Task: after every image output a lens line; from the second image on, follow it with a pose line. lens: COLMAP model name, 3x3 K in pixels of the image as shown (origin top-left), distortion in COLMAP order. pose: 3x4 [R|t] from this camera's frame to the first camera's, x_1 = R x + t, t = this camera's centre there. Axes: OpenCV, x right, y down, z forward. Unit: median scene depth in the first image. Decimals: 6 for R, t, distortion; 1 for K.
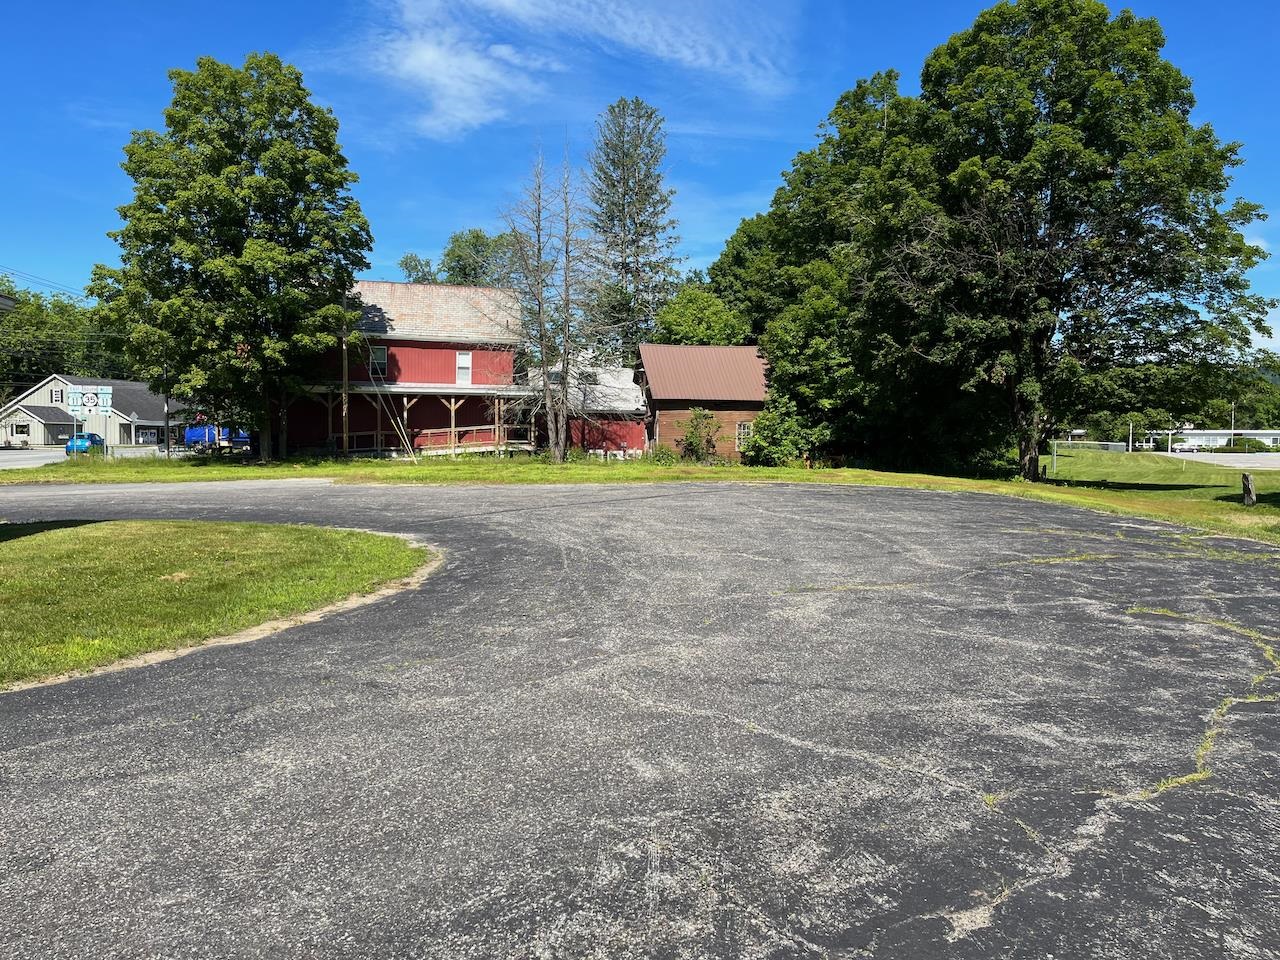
lens RADIAL K [[923.8, 0, 640.5], [0, 923.8, 485.3], [0, 0, 1]] dist [-0.053343, -0.002307]
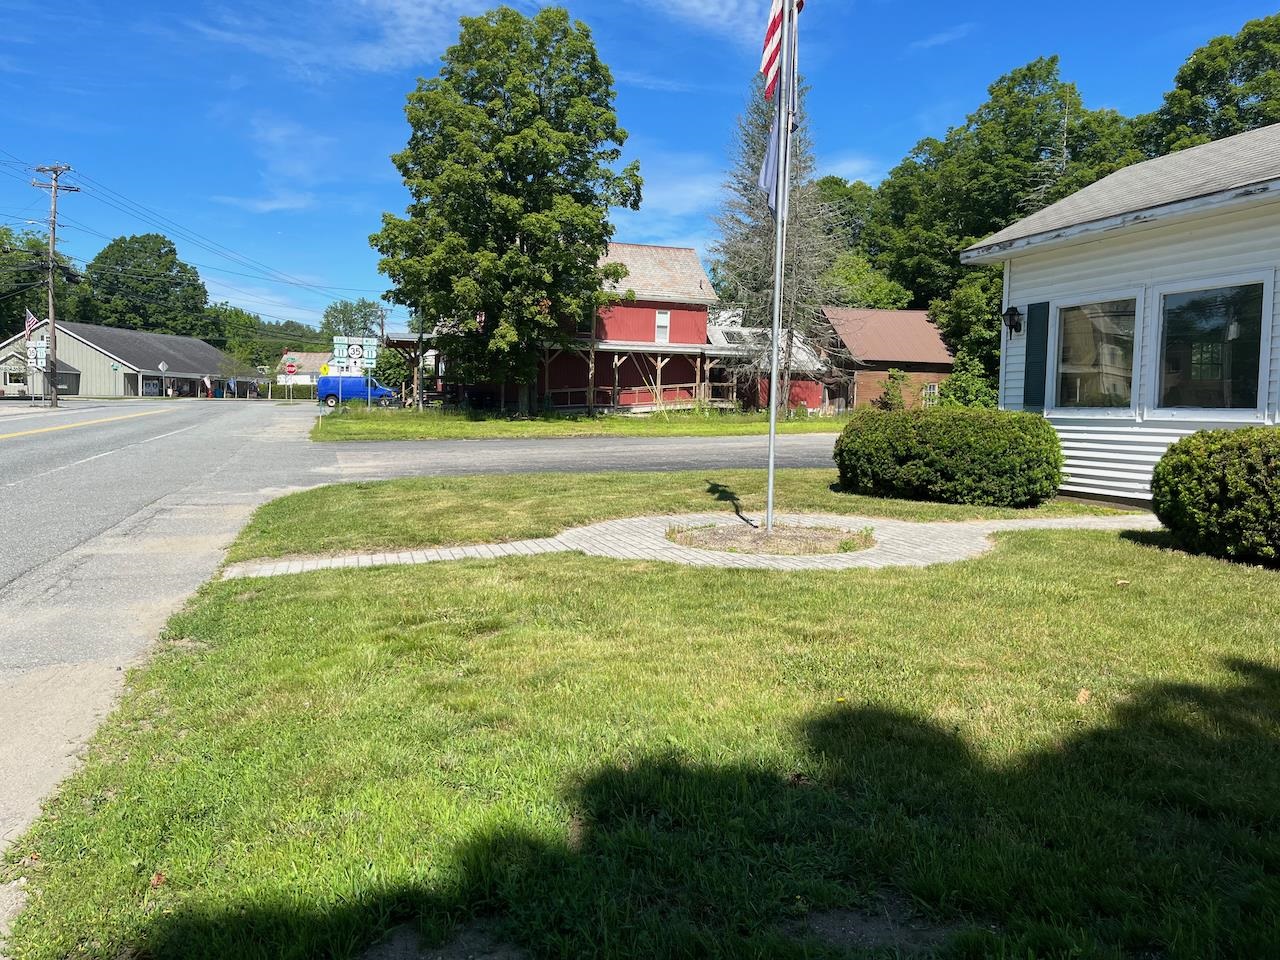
lens RADIAL K [[946.0, 0, 638.5], [0, 946.0, 481.9], [0, 0, 1]] dist [0.032568, -0.076425]
pose [[0.991806, -0.001382, 0.127747, -0.362387], [-0.003796, 0.999181, 0.040287, 0.003259], [-0.127698, -0.040442, 0.990988, -0.052809]]
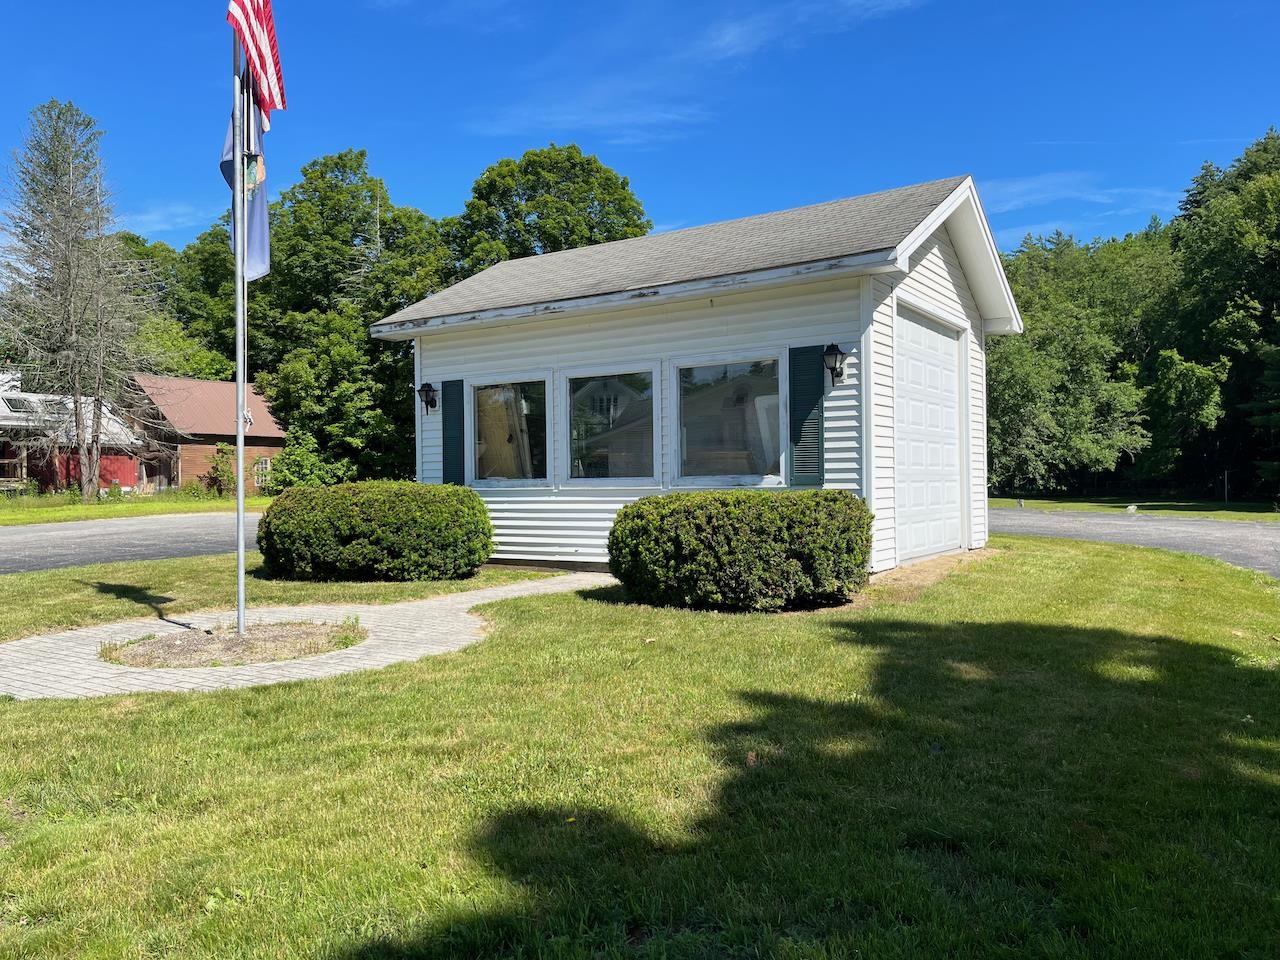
lens RADIAL K [[946.0, 0, 651.9], [0, 946.0, 491.0], [0, 0, 1]] dist [0.032568, -0.076425]
pose [[0.678386, -0.021990, 0.734377, -0.371740], [0.045873, 0.998869, -0.012467, 0.002500], [-0.733272, 0.042146, 0.678628, -0.041581]]
